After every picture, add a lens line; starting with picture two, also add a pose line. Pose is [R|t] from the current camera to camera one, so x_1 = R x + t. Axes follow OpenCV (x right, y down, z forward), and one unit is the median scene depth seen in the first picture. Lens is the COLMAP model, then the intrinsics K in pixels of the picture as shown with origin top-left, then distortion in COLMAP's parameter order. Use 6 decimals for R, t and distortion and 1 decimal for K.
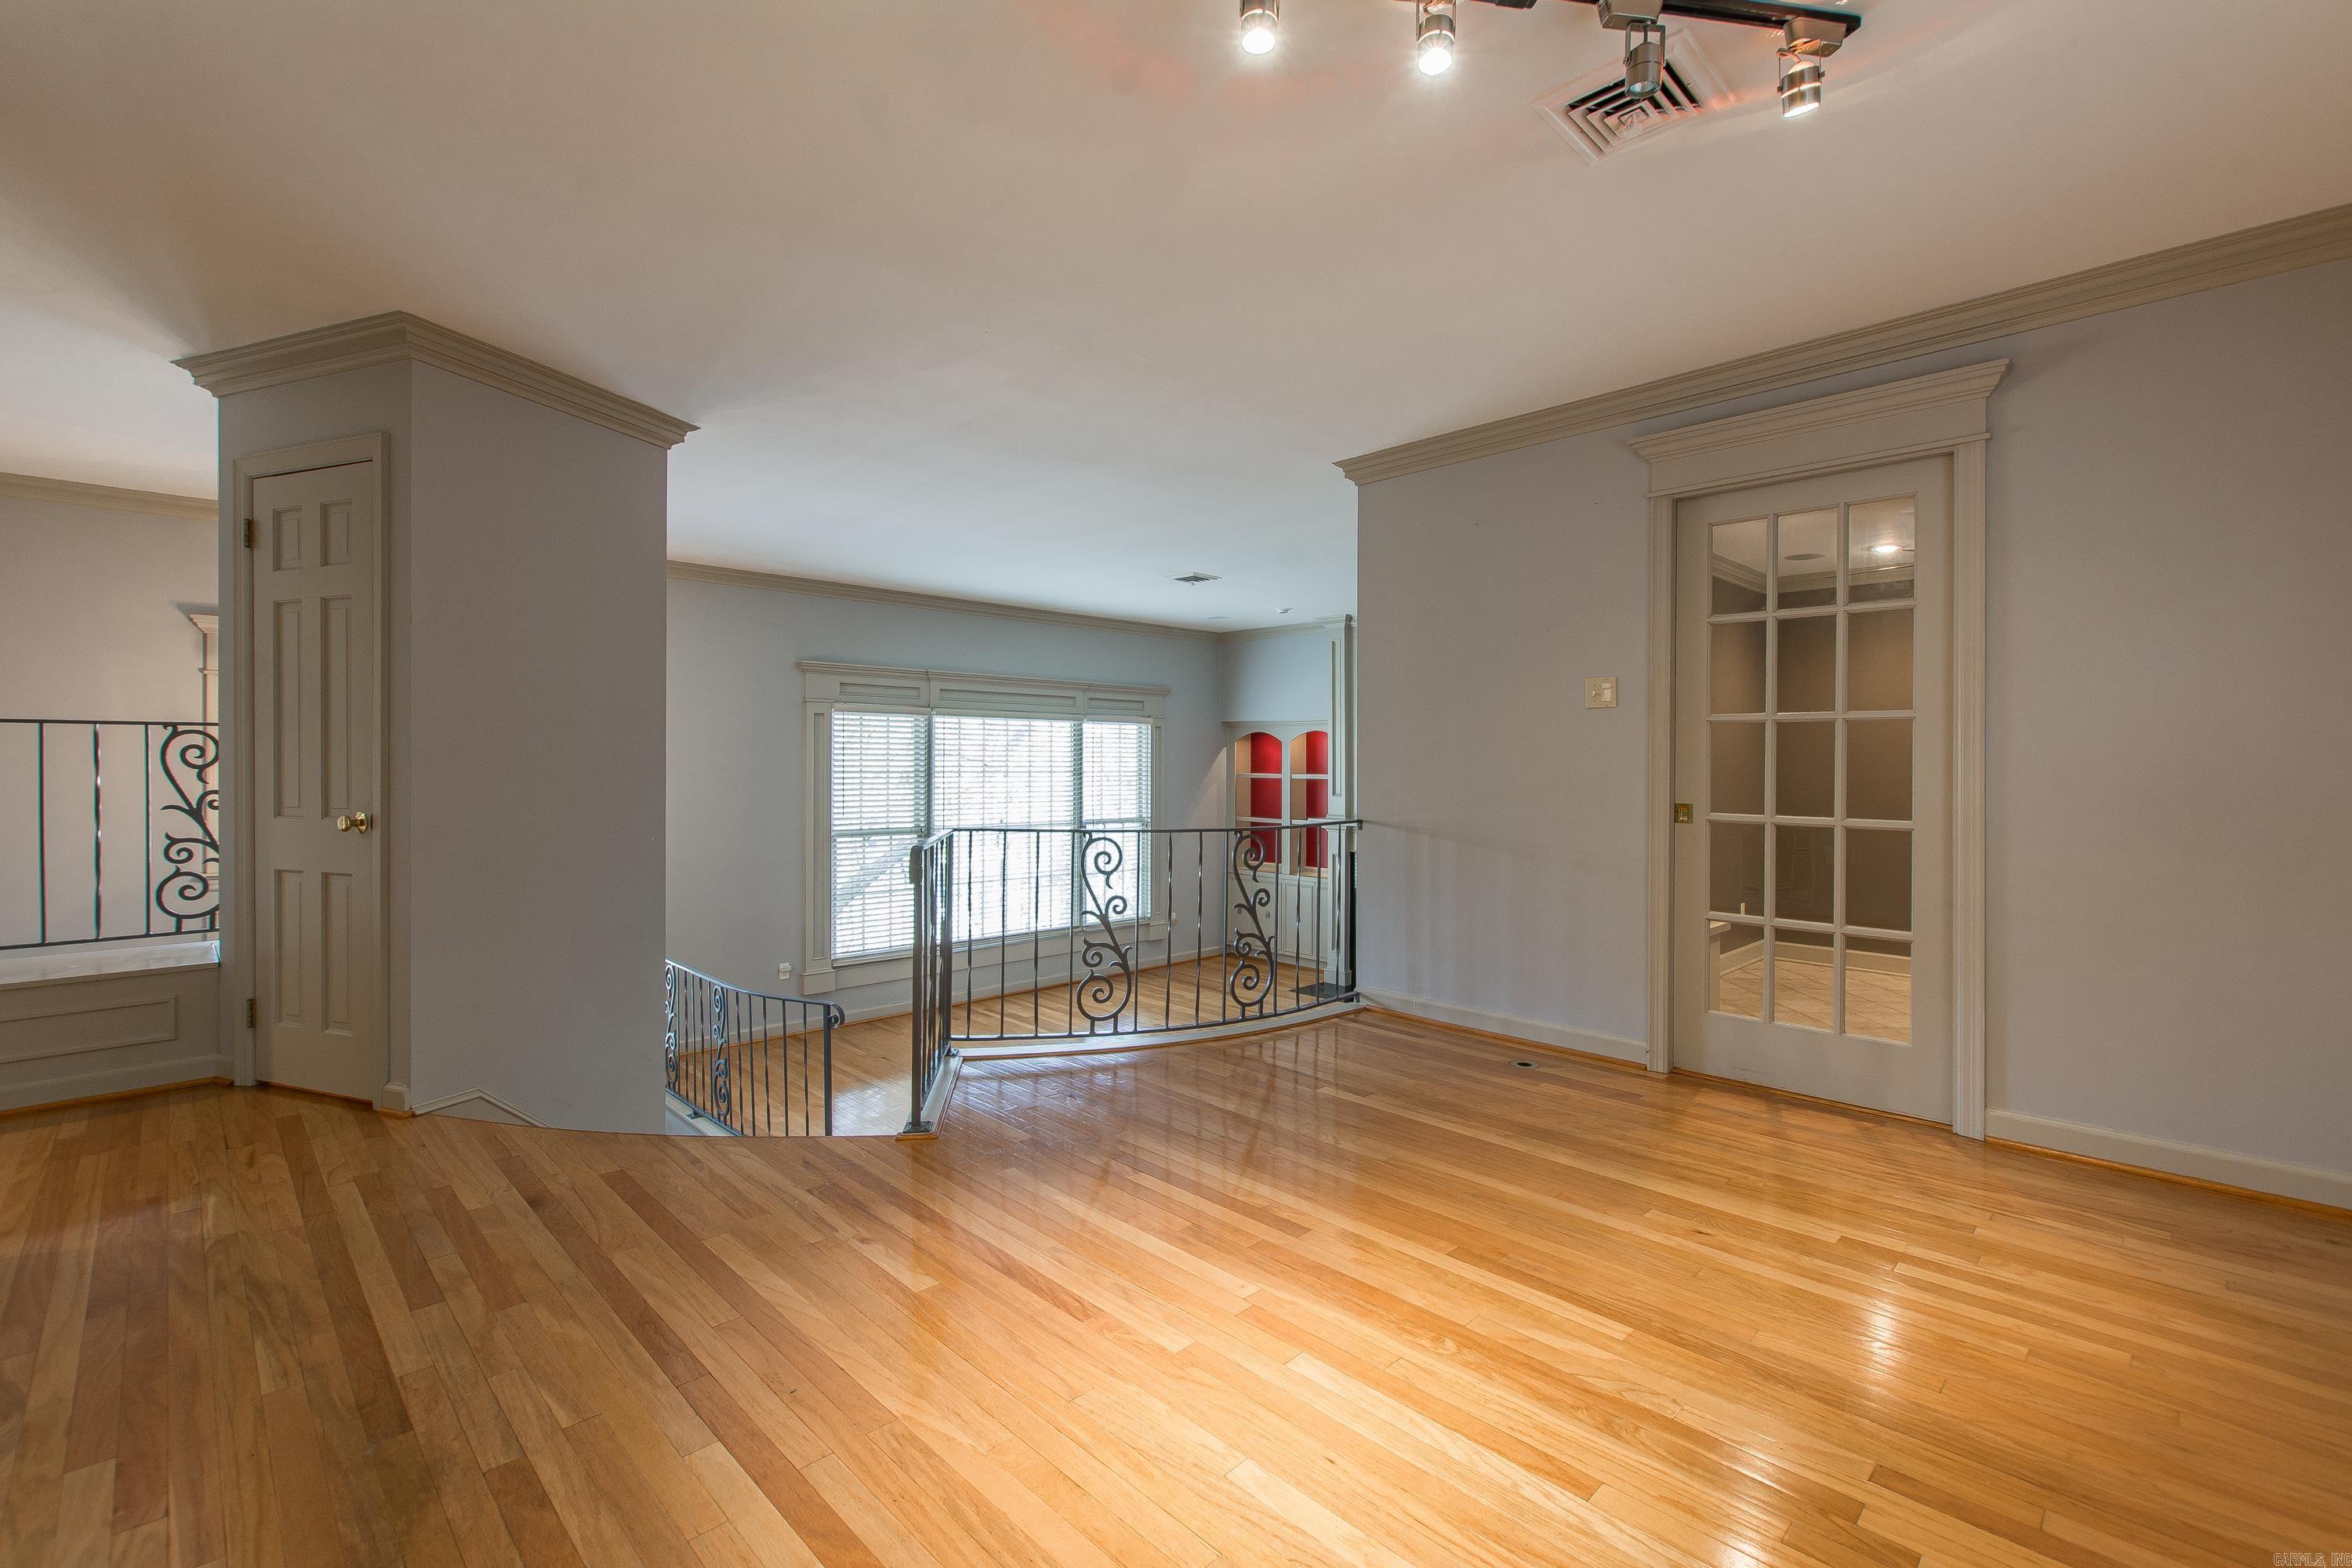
lens RADIAL K [[1011.7, 0, 1214.8], [0, 1011.7, 763.4], [0, 0, 1]] dist [-0.003375, -0.000474]
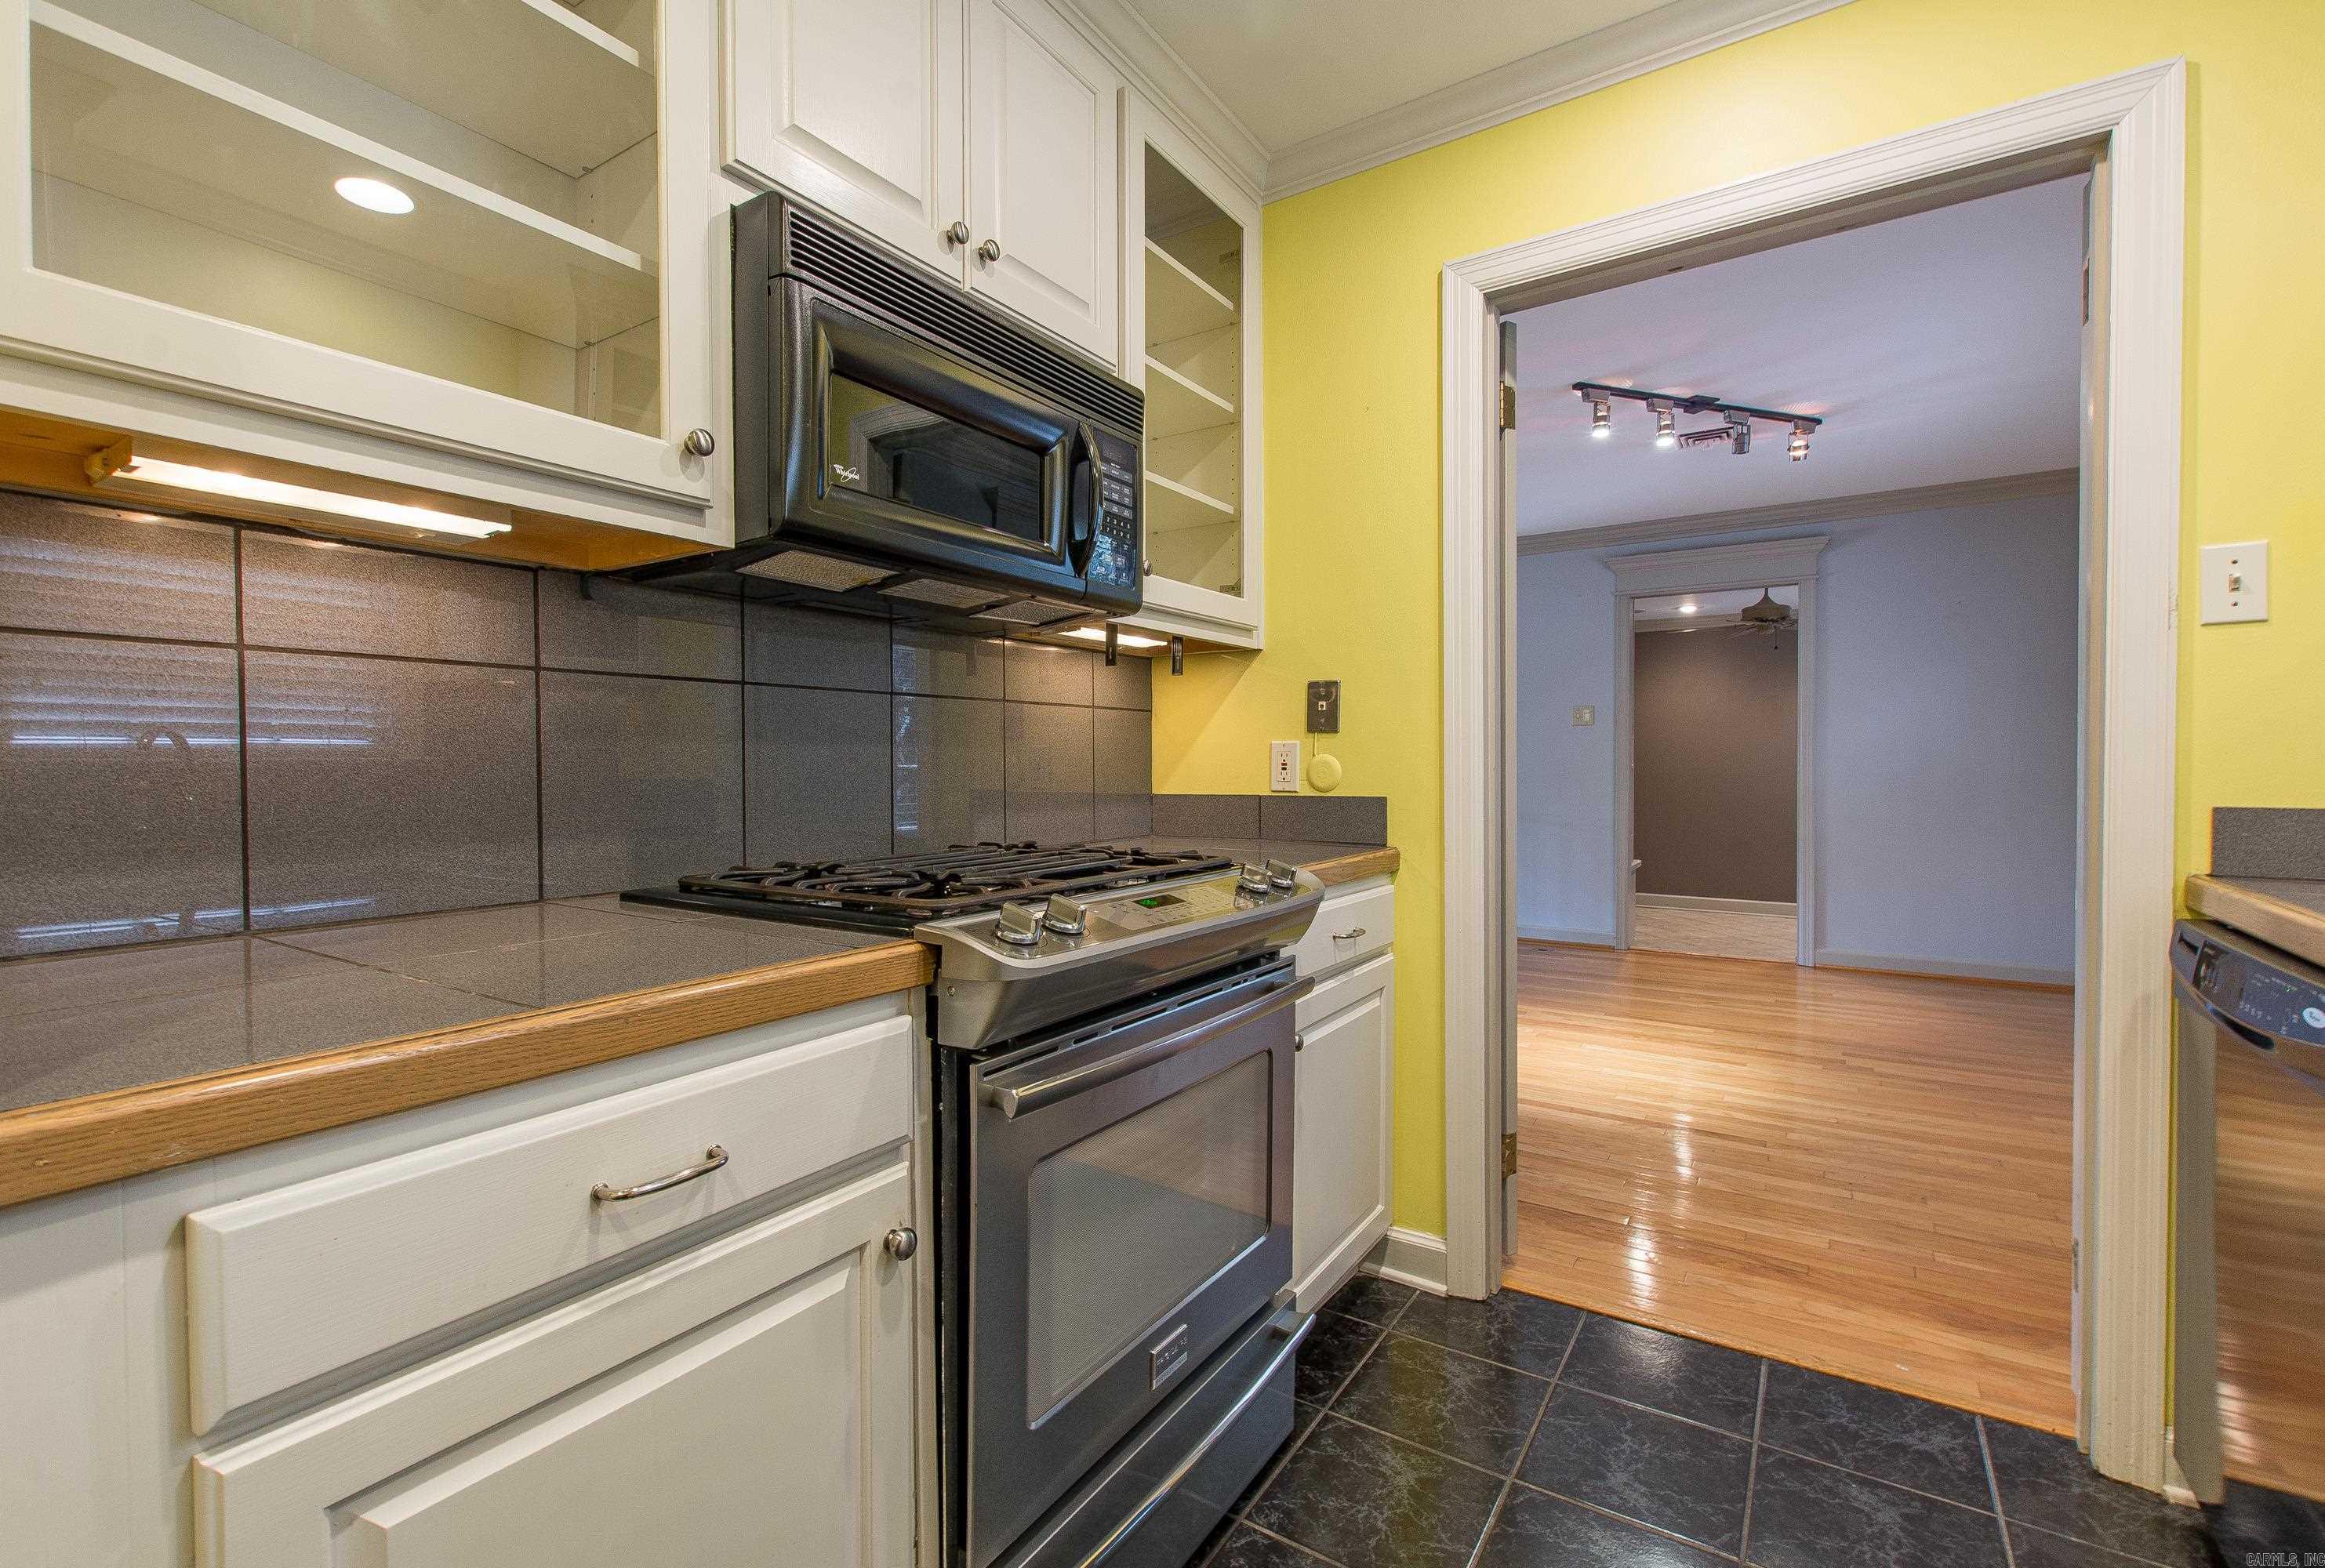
lens RADIAL K [[1042.8, 0, 1113.6], [0, 1042.8, 789.2], [0, 0, 1]] dist [-0.016111, -0.001304]
pose [[0.983200, -0.015013, 0.181913, -0.682662], [0.011133, 0.999689, 0.022334, -0.001112], [-0.182192, -0.019933, 0.983061, -0.498371]]
